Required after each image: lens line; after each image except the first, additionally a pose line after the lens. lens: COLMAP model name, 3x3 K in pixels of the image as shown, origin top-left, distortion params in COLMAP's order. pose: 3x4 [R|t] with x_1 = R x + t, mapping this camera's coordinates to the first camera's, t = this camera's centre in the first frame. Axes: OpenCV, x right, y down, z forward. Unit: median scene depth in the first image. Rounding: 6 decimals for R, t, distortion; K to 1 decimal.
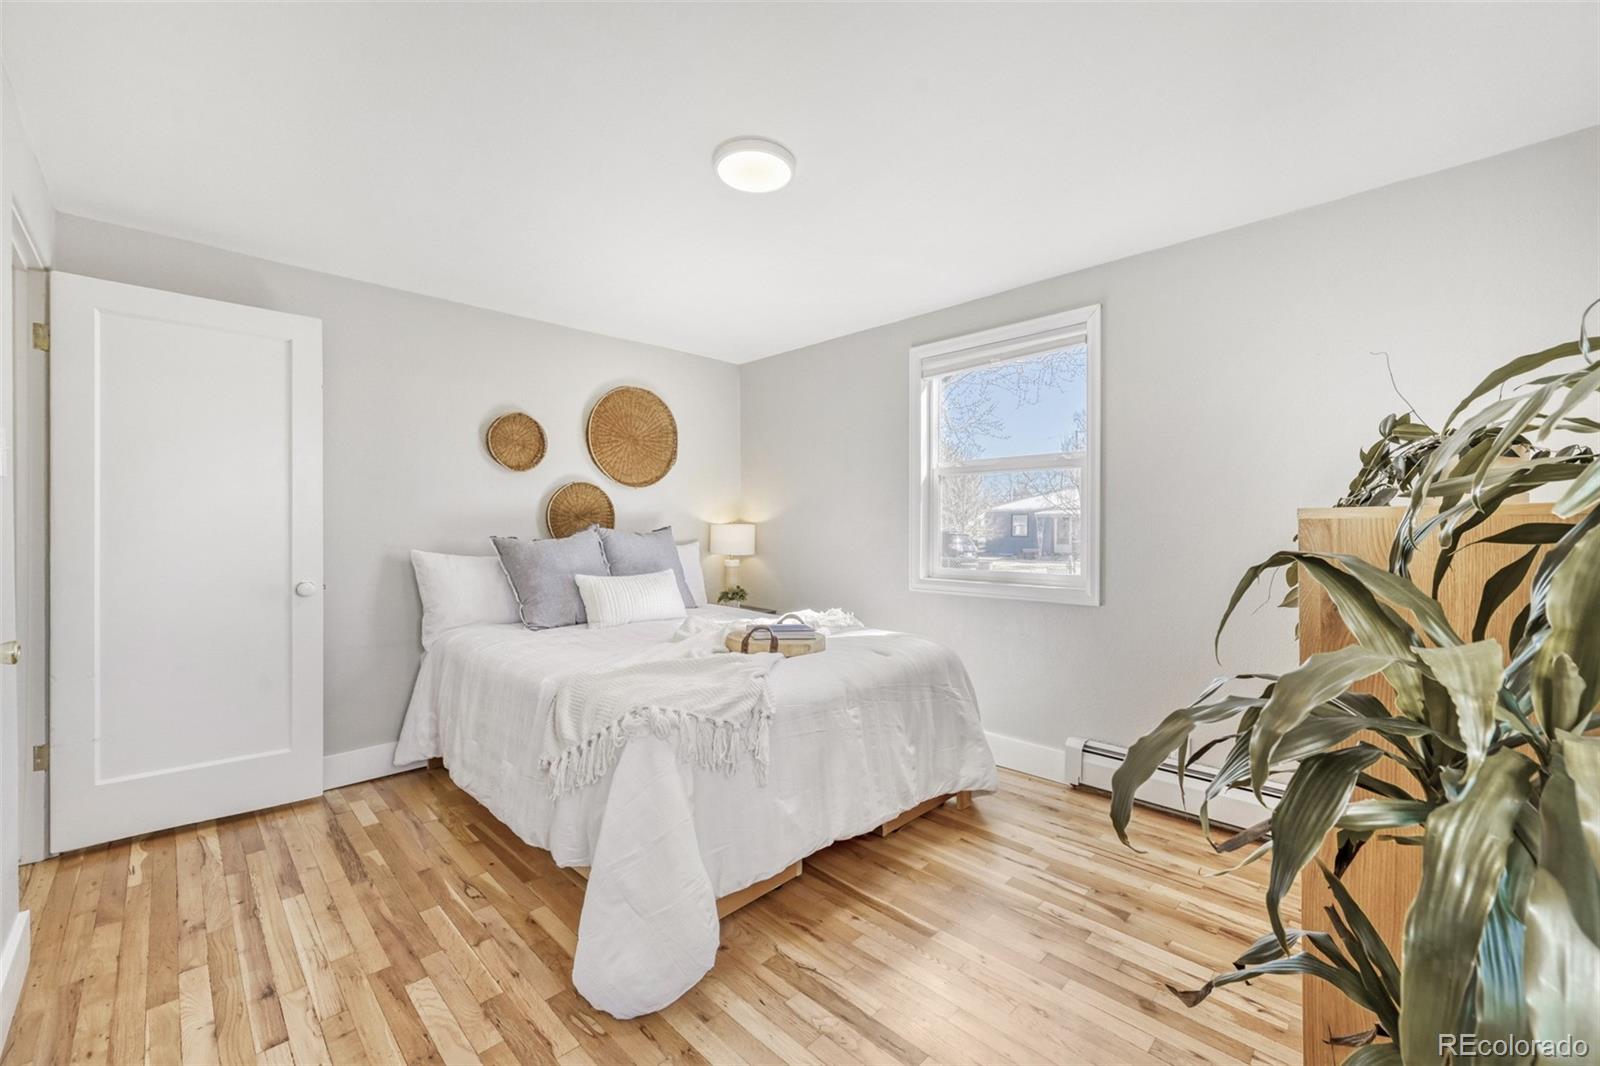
lens RADIAL K [[641.5, 0, 804.4], [0, 641.5, 531.1], [0, 0, 1]] dist [-0.003998, 0.002448]
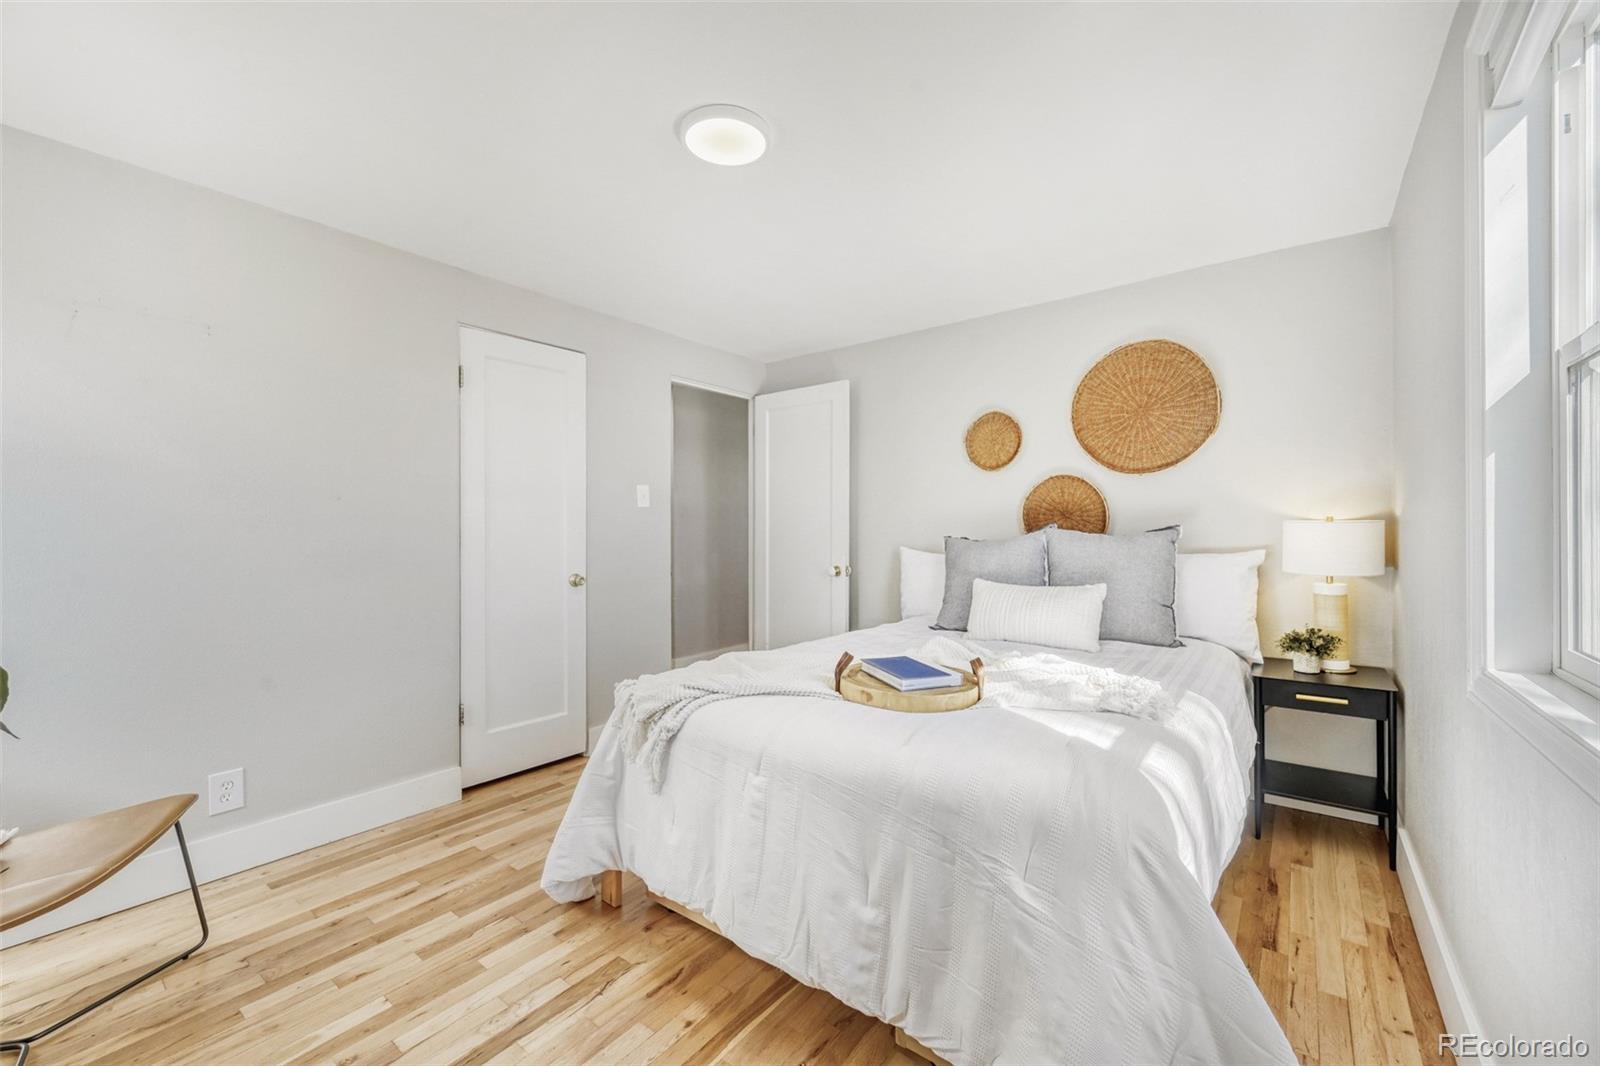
lens RADIAL K [[641.5, 0, 804.5], [0, 641.5, 524.8], [0, 0, 1]] dist [-0.003998, 0.002448]
pose [[0.124652, -0.001197, -0.992200, 0.814129], [-0.003976, 0.999991, -0.001705, -0.012218], [0.992193, 0.004157, 0.124646, 0.958075]]
